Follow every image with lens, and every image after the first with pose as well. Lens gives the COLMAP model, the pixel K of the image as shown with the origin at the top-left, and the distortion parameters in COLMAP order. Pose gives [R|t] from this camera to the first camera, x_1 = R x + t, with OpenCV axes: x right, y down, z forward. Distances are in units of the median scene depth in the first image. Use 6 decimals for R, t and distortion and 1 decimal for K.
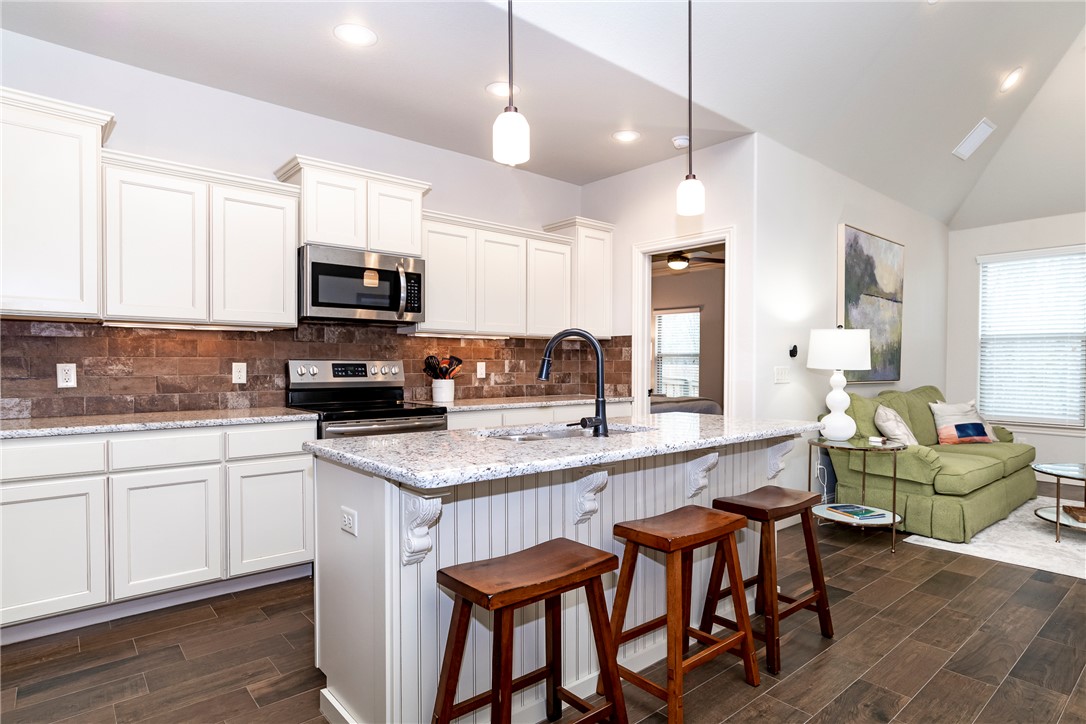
lens RADIAL K [[612.3, 0, 555.2], [0, 612.3, 376.4], [0, 0, 1]] dist [0.003526, 0.003018]
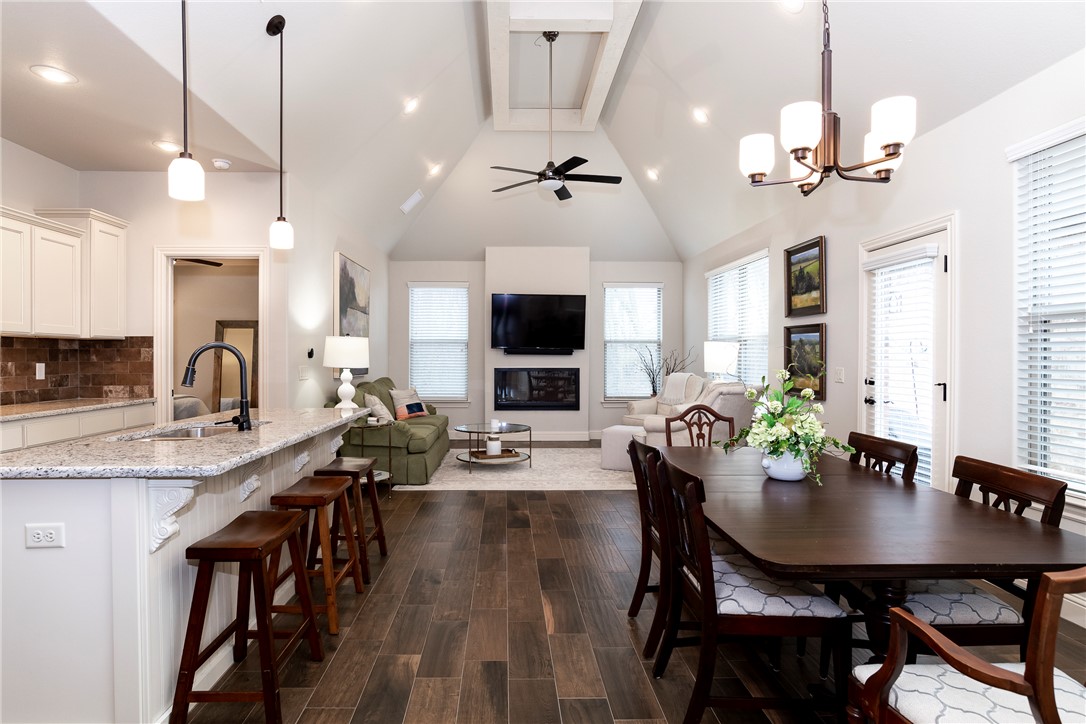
lens RADIAL K [[614.8, 0, 540.0], [0, 614.8, 360.0], [0, 0, 1]] dist [-0.002555, -0.000279]
pose [[0.625026, -0.007497, 0.780568, -0.262733], [0.015397, 0.999878, -0.002726, -0.015676], [-0.780452, 0.013722, 0.625066, -0.117932]]
